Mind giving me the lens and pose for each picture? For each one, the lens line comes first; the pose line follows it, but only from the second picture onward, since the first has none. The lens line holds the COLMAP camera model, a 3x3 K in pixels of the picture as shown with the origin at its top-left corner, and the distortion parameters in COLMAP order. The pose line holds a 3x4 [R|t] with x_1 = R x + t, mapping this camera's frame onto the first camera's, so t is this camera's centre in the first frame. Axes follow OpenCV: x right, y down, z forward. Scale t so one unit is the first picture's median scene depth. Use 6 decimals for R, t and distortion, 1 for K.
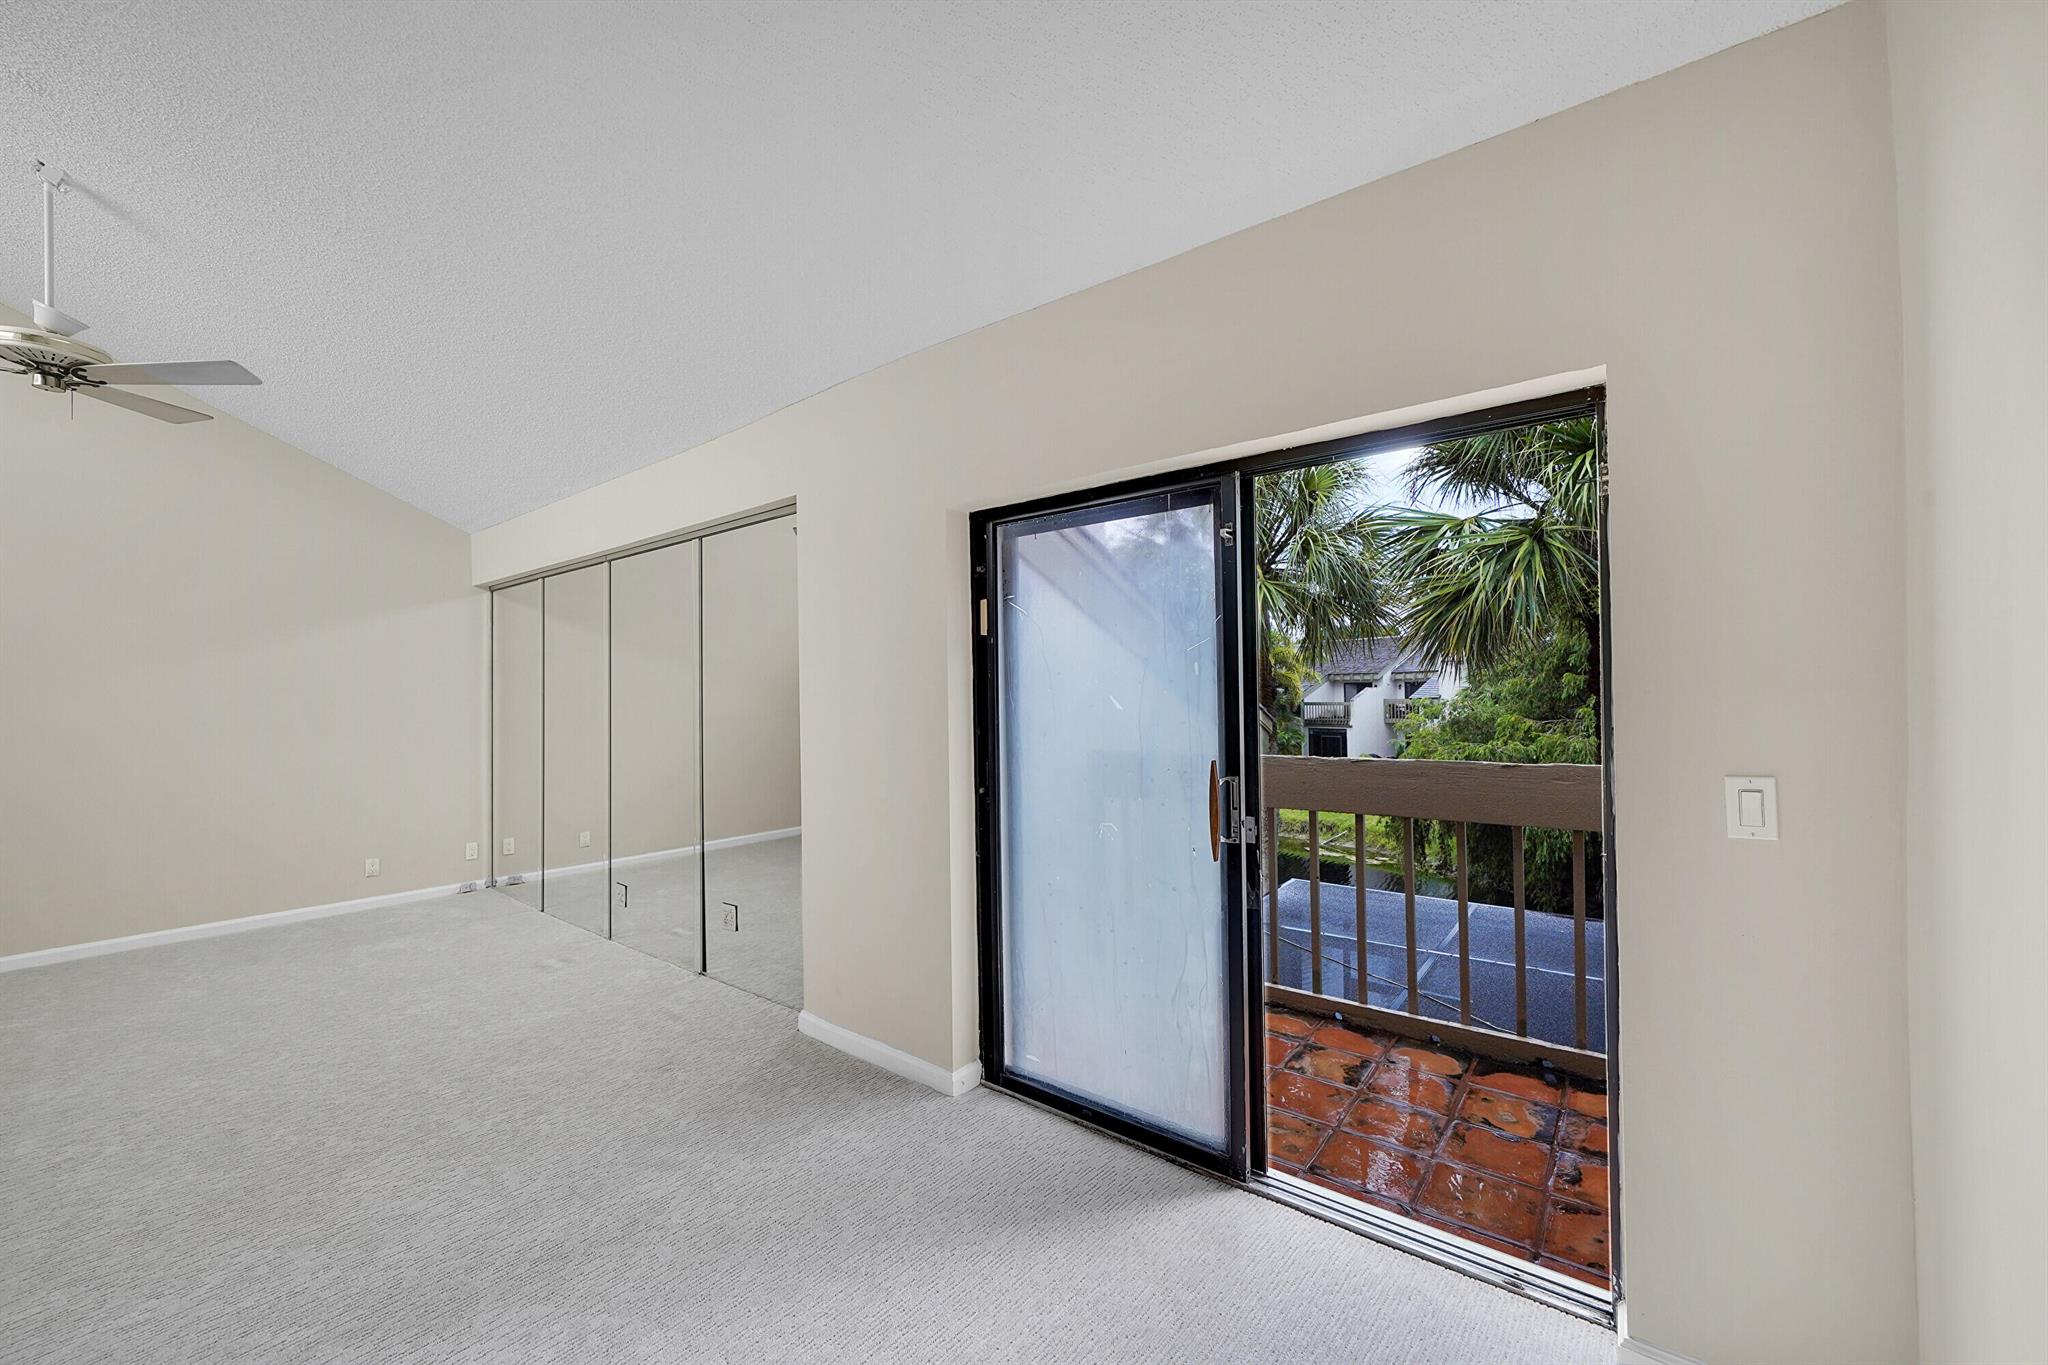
lens RADIAL K [[793.9, 0, 1023.2], [0, 793.9, 689.3], [0, 0, 1]] dist [0.002121, 0.000332]
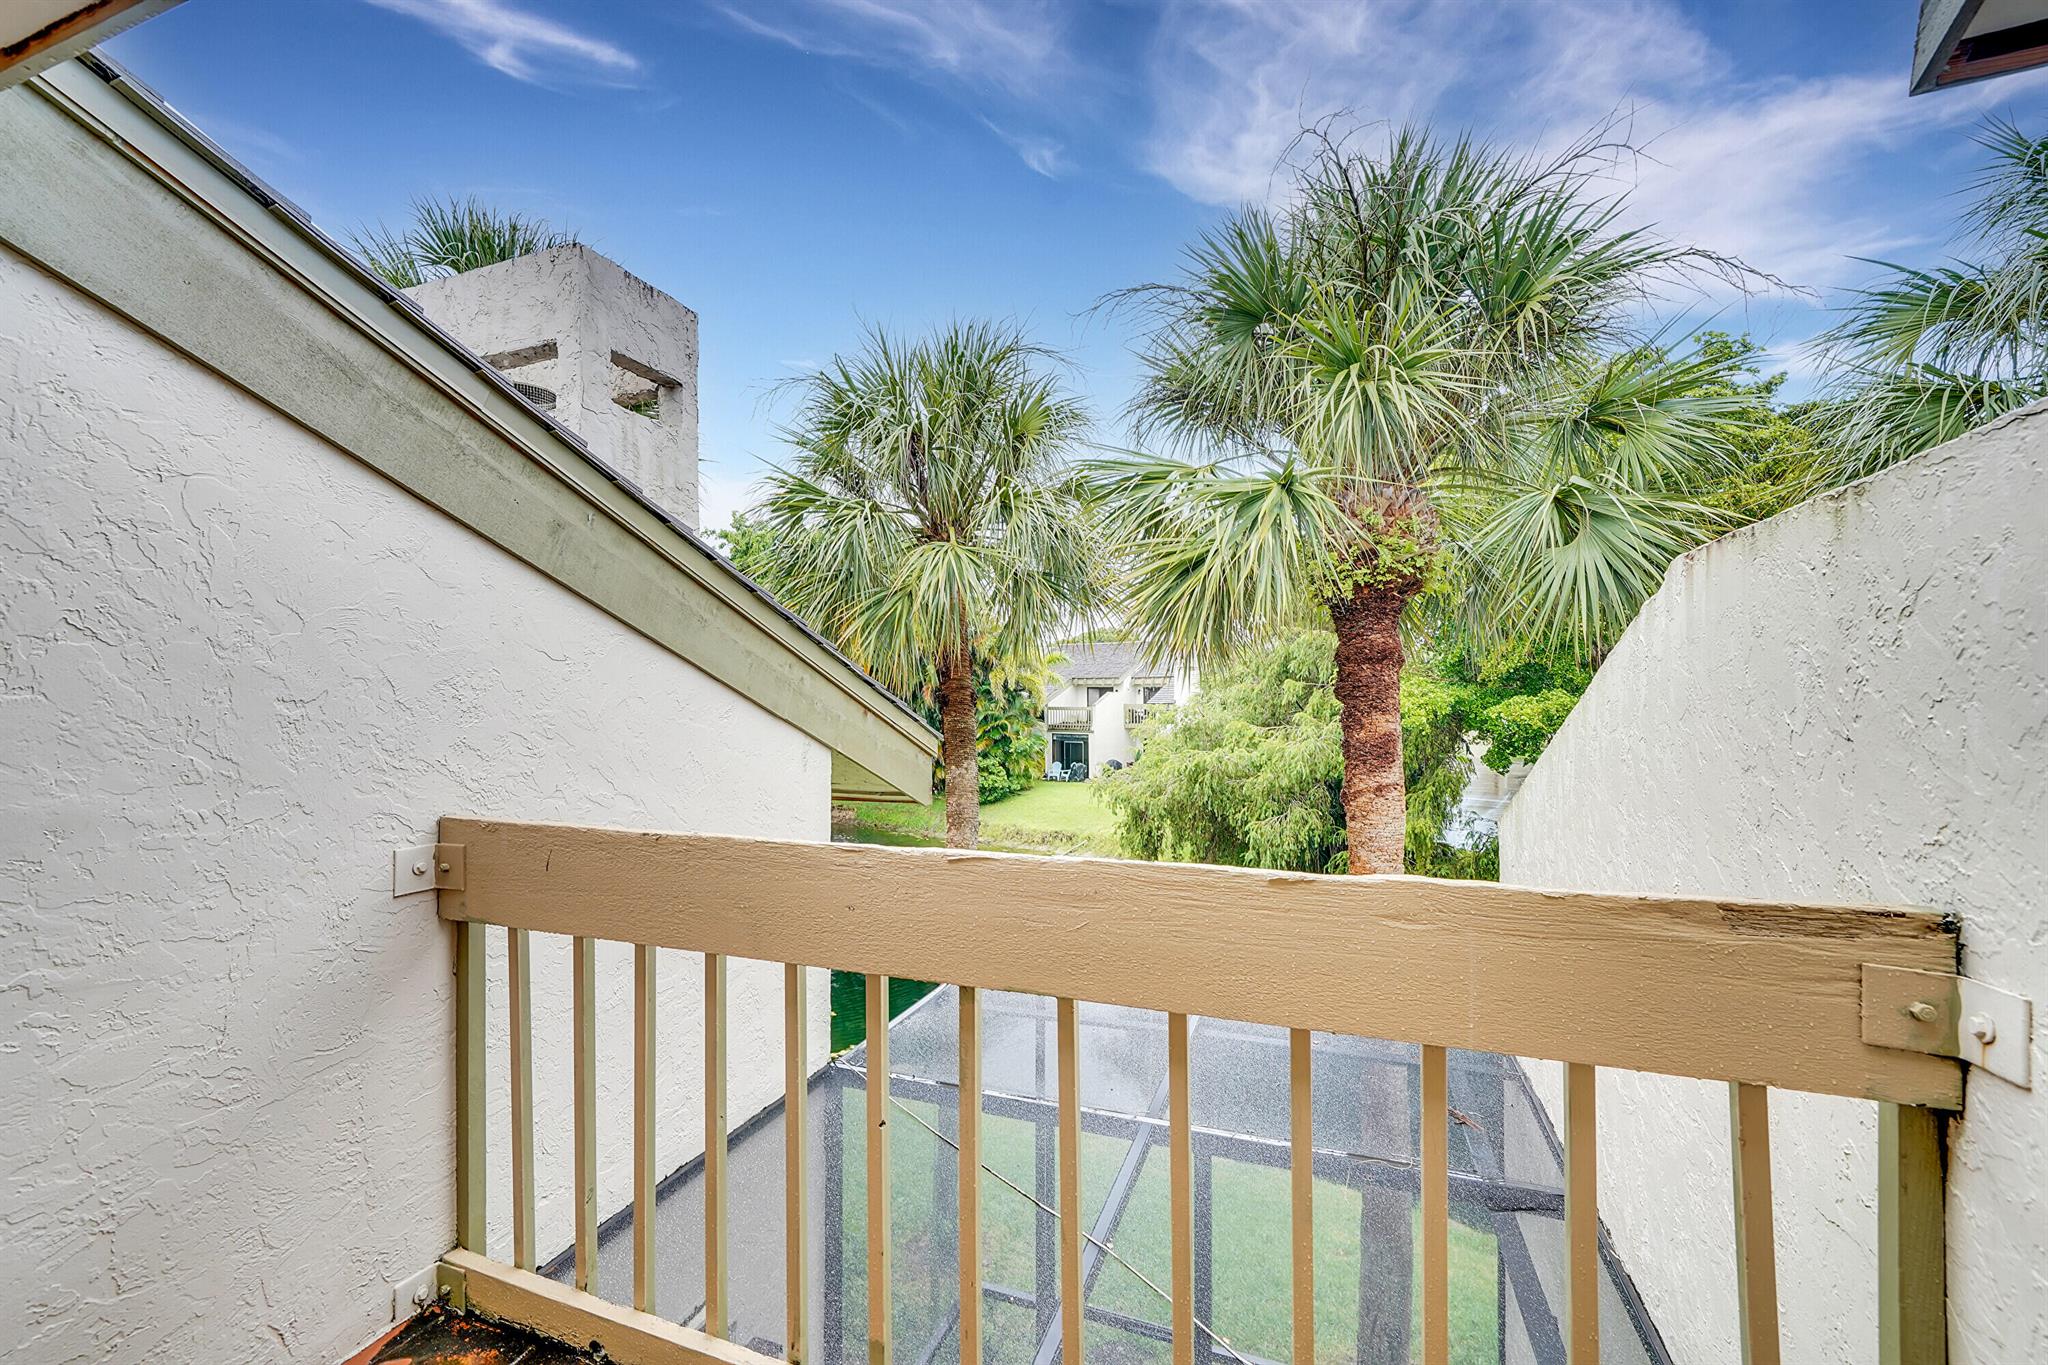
lens RADIAL K [[793.9, 0, 1031.8], [0, 793.9, 691.9], [0, 0, 1]] dist [0.002121, 0.000332]
pose [[0.954502, 0.011512, 0.297982, 0.081313], [-0.011525, 0.999932, -0.001714, 0.000282], [-0.297982, -0.001798, 0.954570, 0.145403]]
